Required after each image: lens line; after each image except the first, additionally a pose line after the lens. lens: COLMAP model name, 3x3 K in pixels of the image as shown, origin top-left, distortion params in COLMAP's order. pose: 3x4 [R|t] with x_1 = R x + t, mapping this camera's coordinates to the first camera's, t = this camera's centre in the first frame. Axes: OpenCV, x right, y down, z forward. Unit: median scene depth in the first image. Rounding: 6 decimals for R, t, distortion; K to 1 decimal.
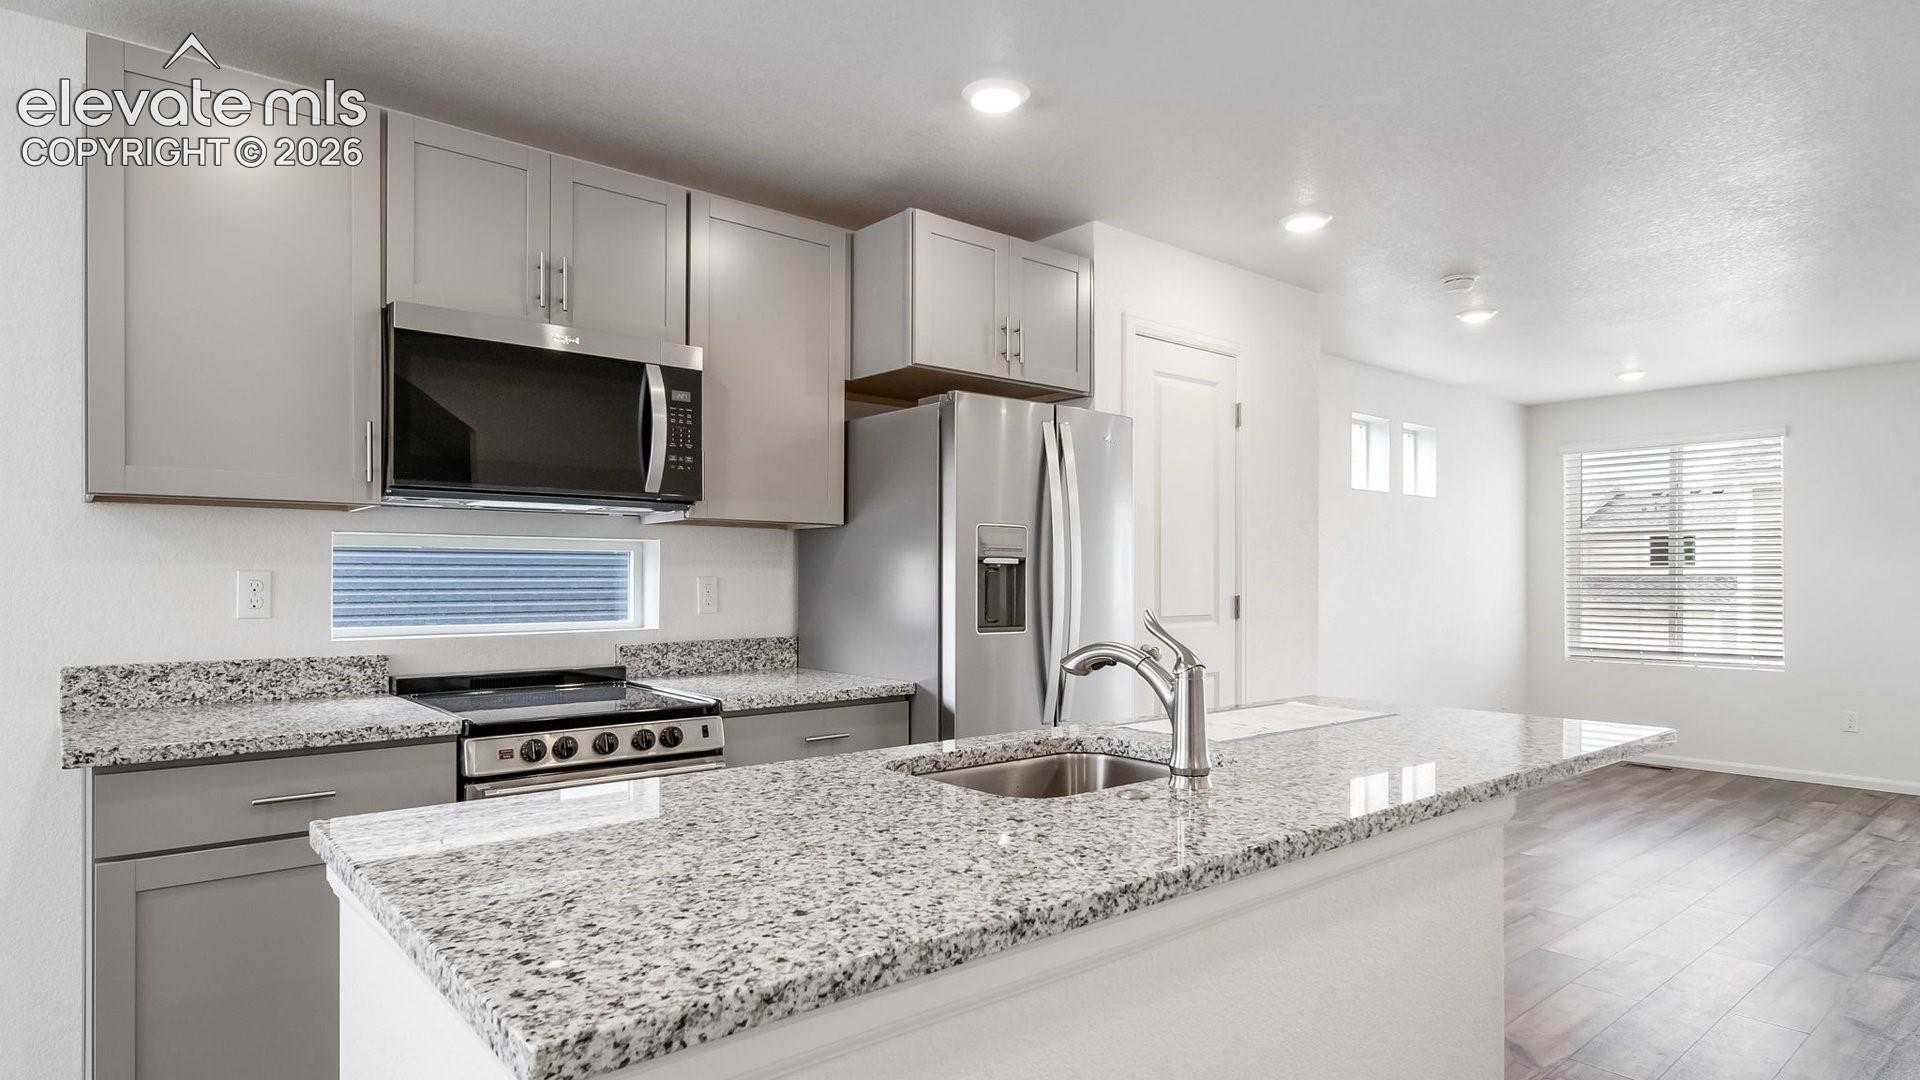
lens RADIAL K [[1049.1, 0, 924.7], [0, 1049.1, 574.3], [0, 0, 1]] dist [0.002447, 0.001248]
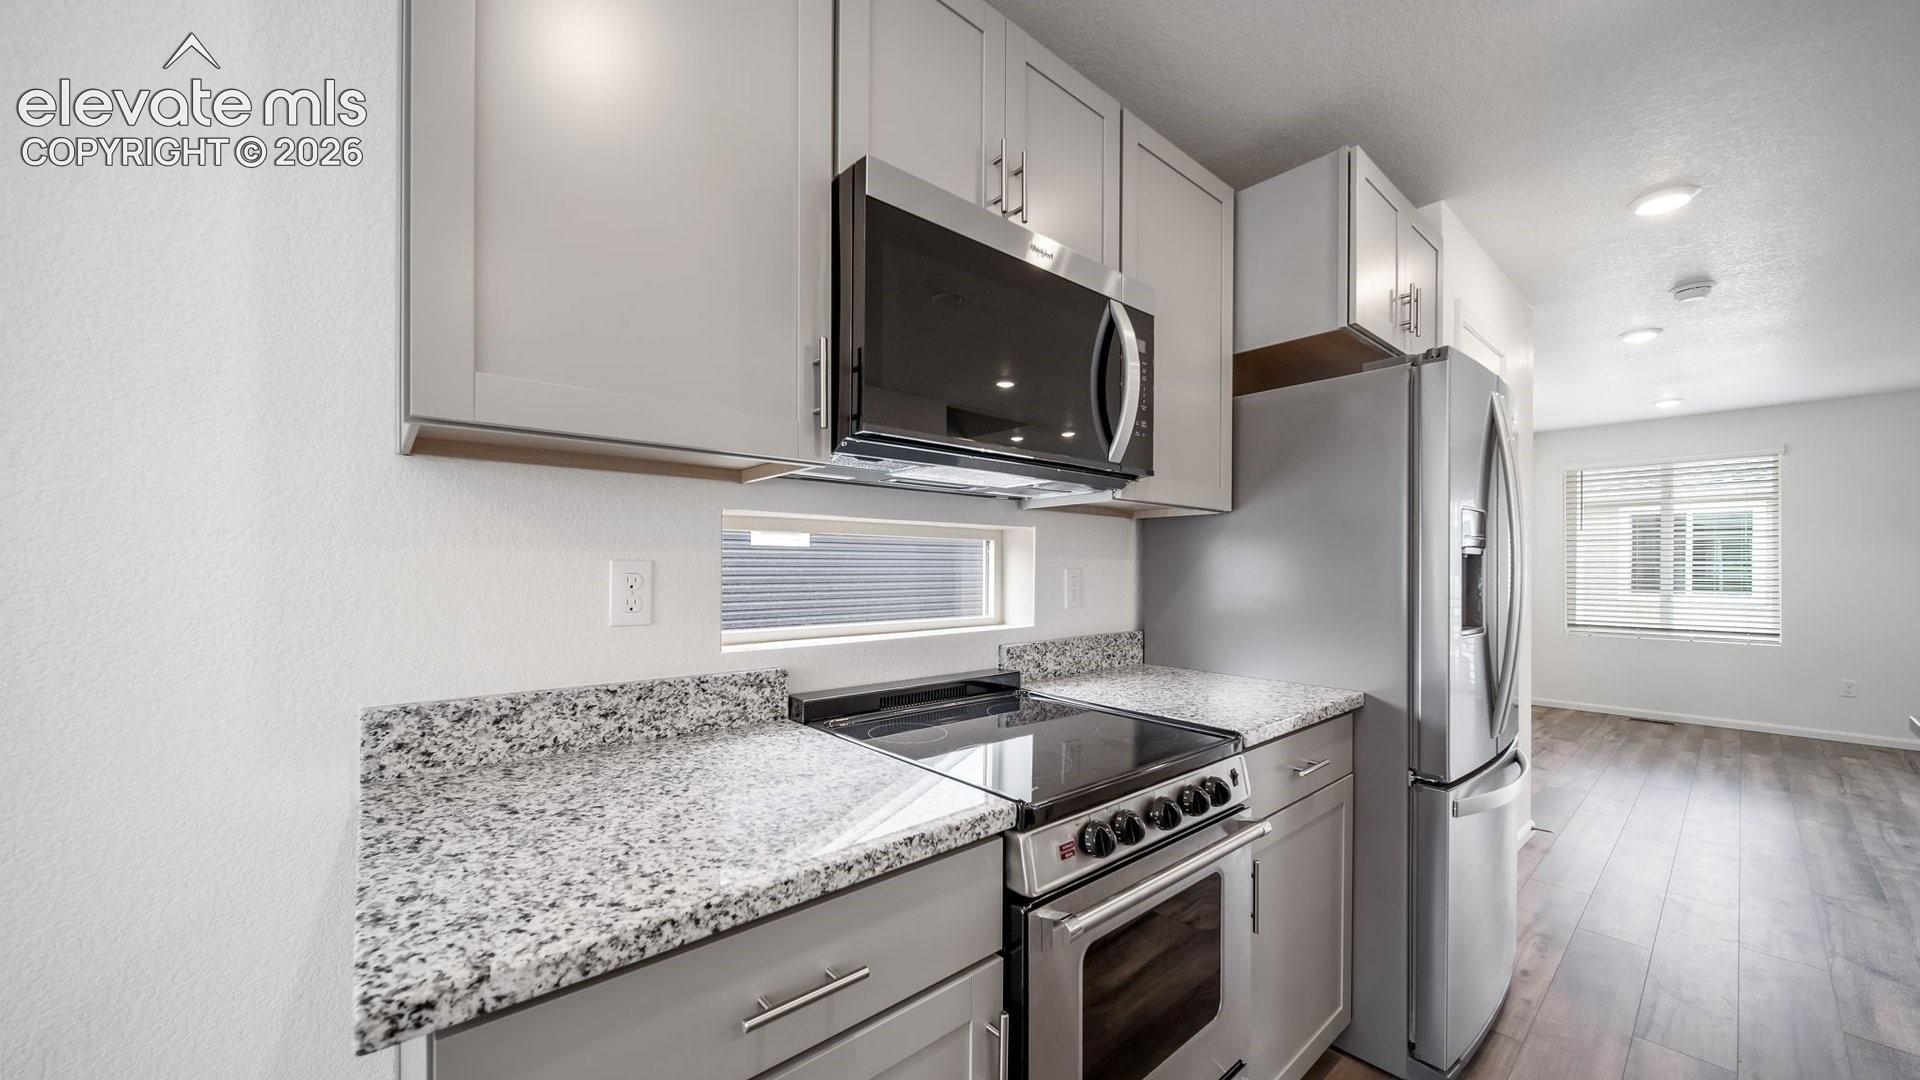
lens RADIAL K [[685.2, 0, 941.1], [0, 685.2, 564.4], [0, 0, 1]] dist [-0.001067, 0.000082]
pose [[0.999975, 0.002526, 0.006666, -0.433867], [-0.002523, 0.999997, -0.000513, -0.000460], [-0.006667, 0.000496, 0.999978, 0.533899]]
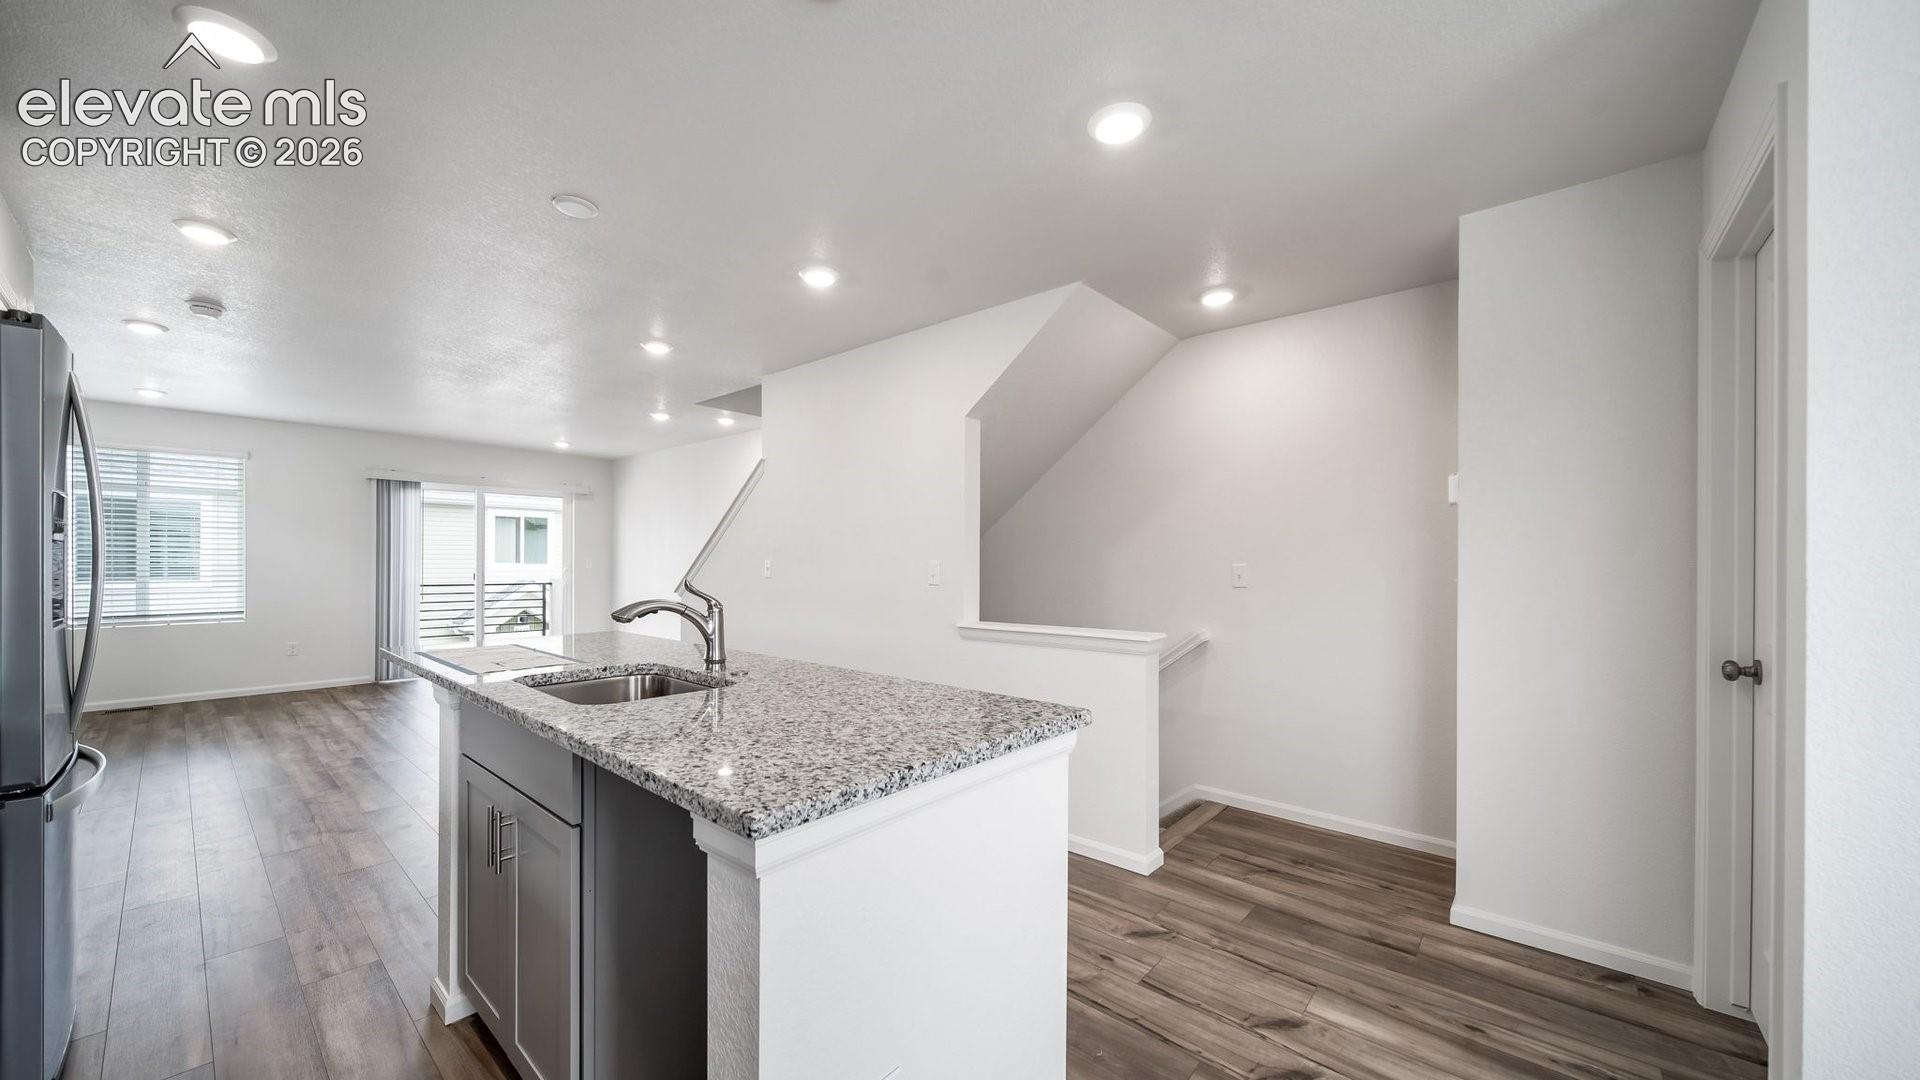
lens RADIAL K [[685.2, 0, 941.1], [0, 685.2, 564.4], [0, 0, 1]] dist [-0.001067, 0.000082]
pose [[-0.146296, -0.009195, 0.989198, -0.656876], [-0.007632, 0.999938, 0.008166, -0.003118], [-0.989211, -0.006355, -0.146358, 0.486459]]
